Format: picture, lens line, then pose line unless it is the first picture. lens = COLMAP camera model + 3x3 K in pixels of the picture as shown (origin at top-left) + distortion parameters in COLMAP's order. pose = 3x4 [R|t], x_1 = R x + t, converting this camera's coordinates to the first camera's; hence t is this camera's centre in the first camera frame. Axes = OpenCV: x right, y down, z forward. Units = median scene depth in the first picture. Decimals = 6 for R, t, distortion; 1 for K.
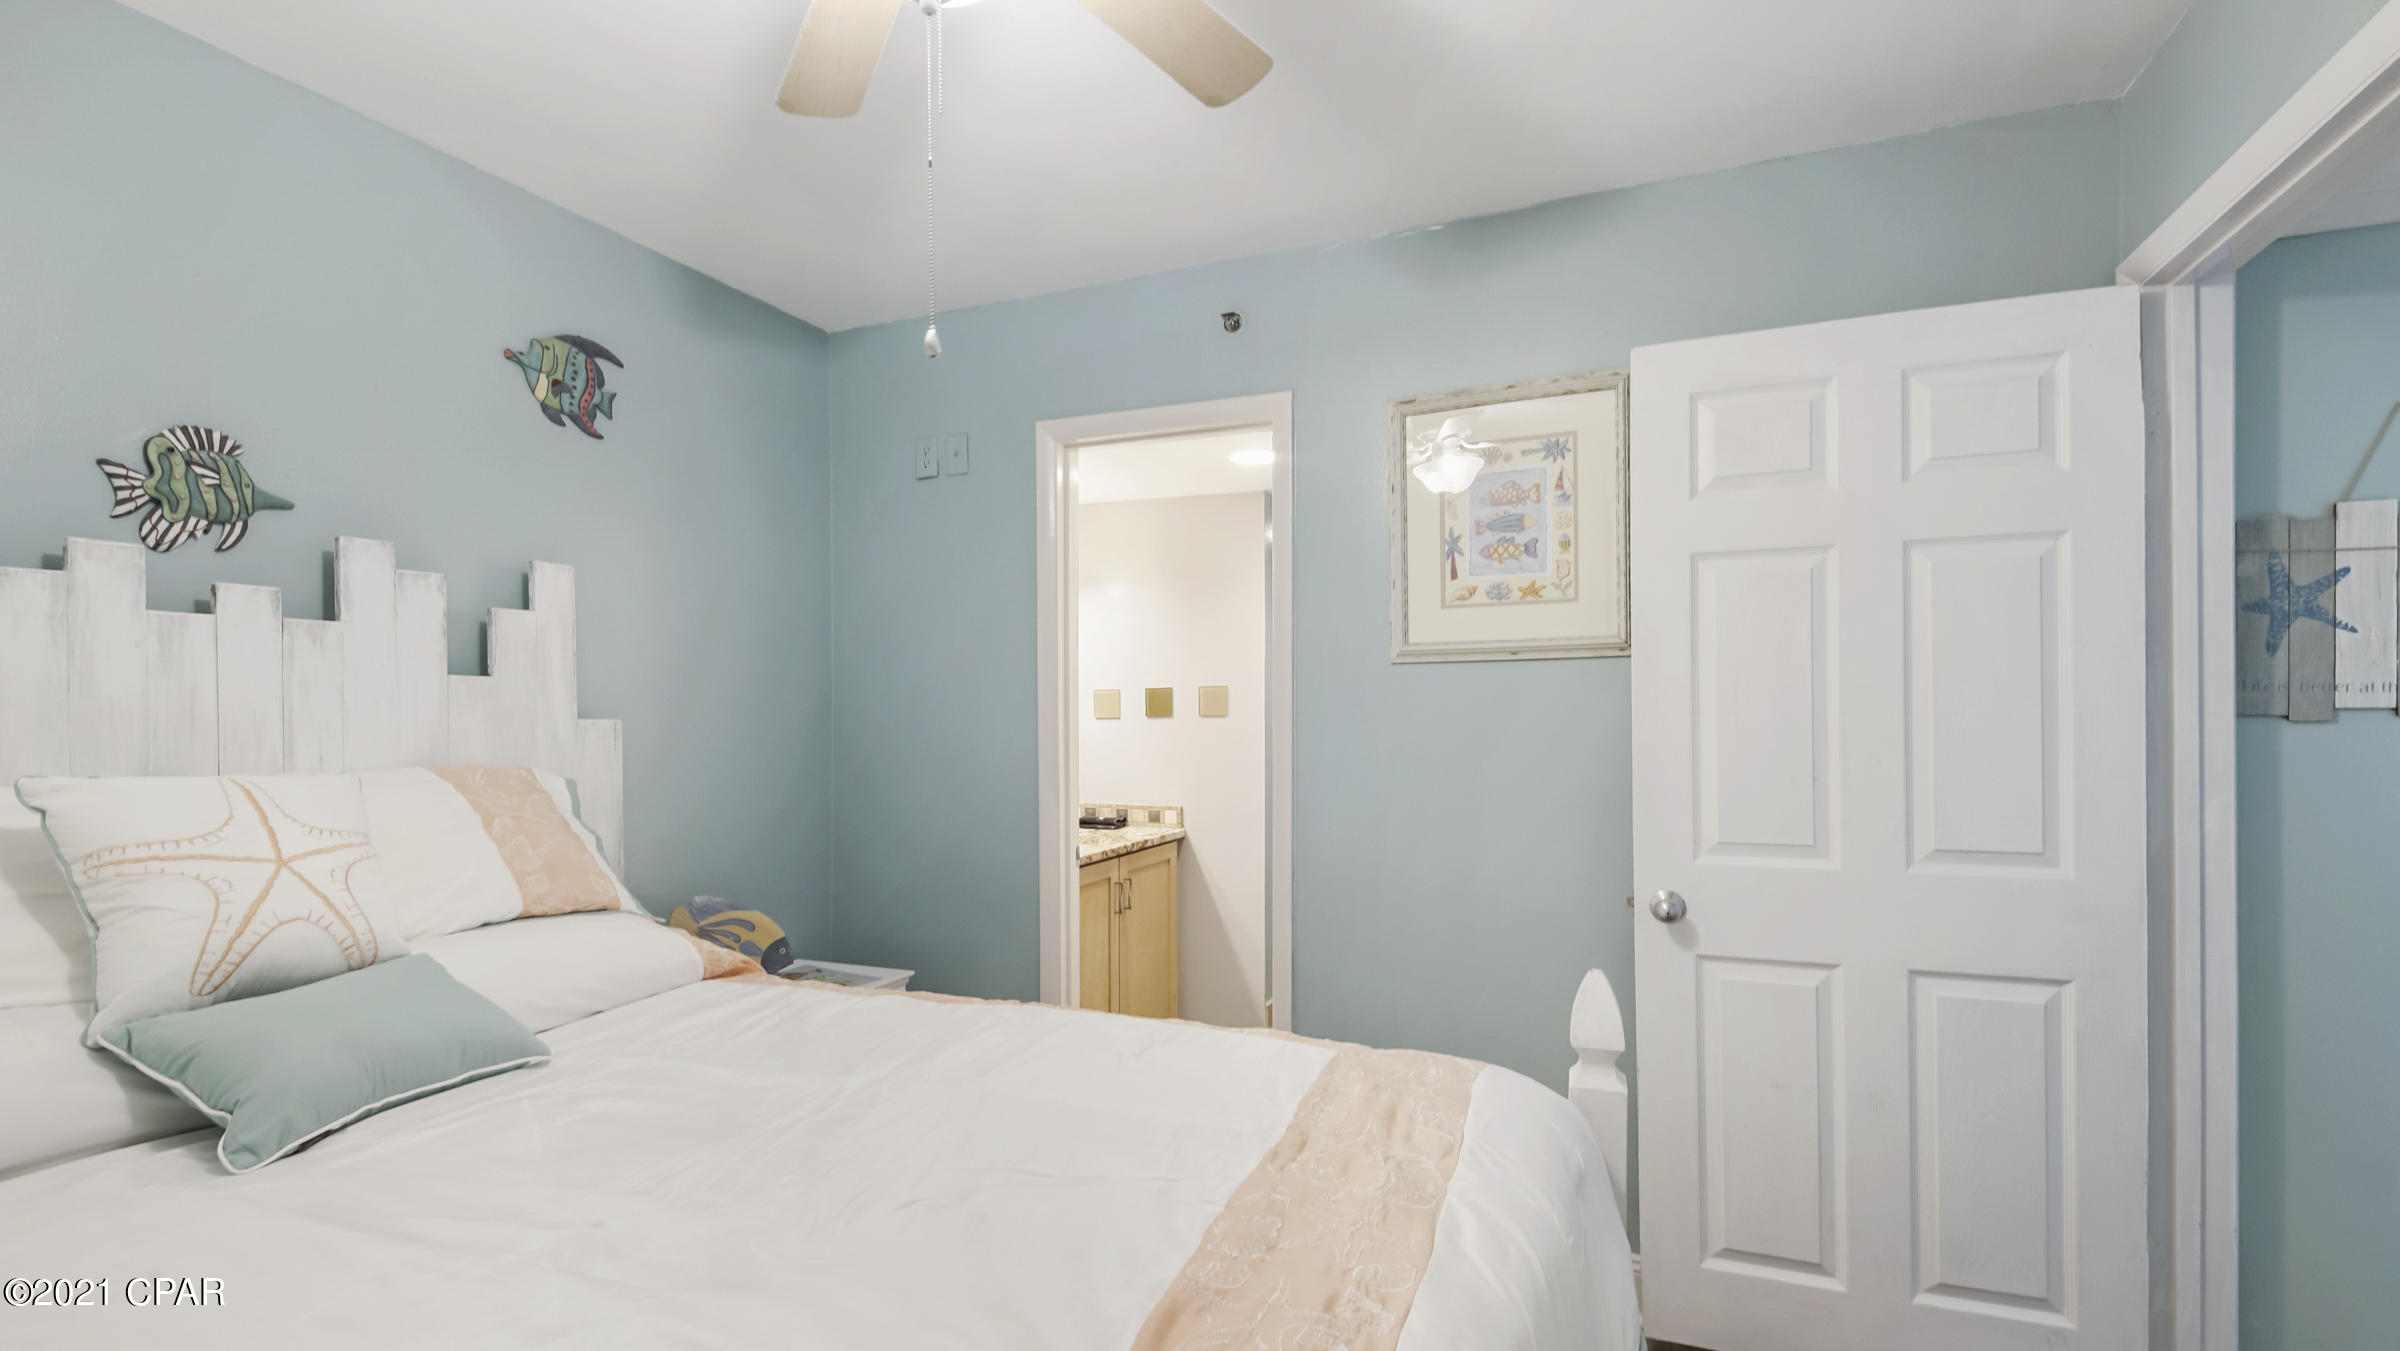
lens RADIAL K [[1068.0, 0, 1191.2], [0, 1068.0, 700.2], [0, 0, 1]] dist [0.025968, -0.015571]
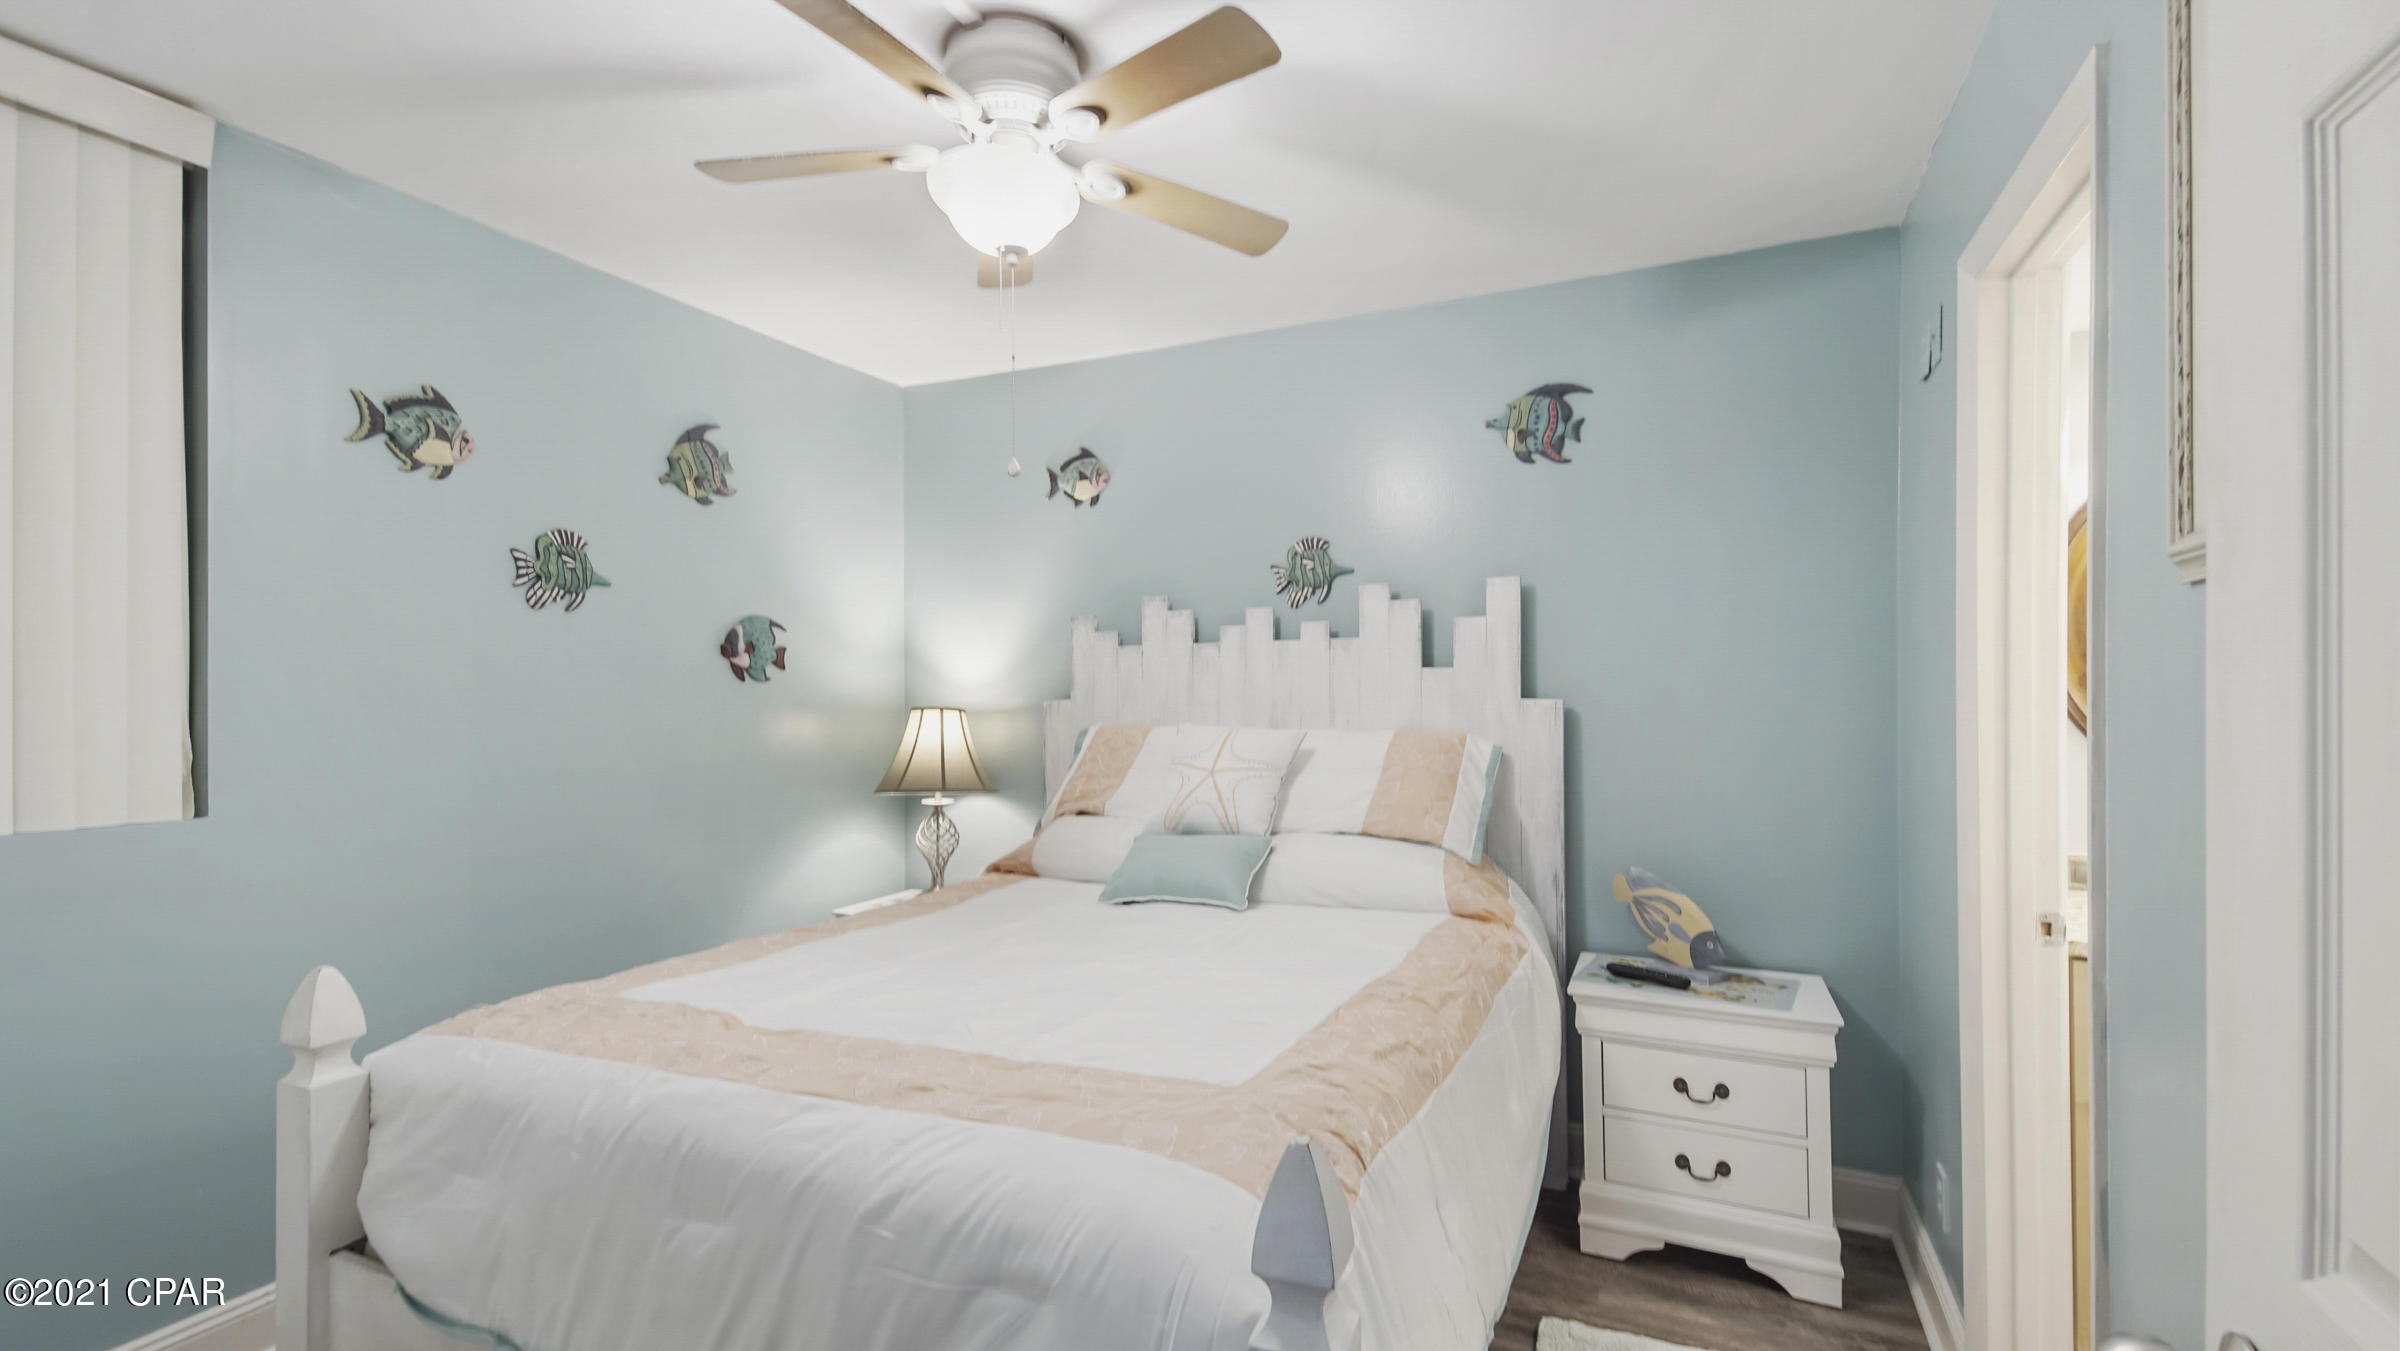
lens RADIAL K [[1068.0, 0, 1189.6], [0, 1068.0, 676.9], [0, 0, 1]] dist [0.025968, -0.015571]
pose [[-0.053238, -0.005980, -0.998564, 0.885771], [0.016235, 0.999845, -0.006853, -0.007881], [0.998450, -0.016577, -0.053133, 0.877549]]
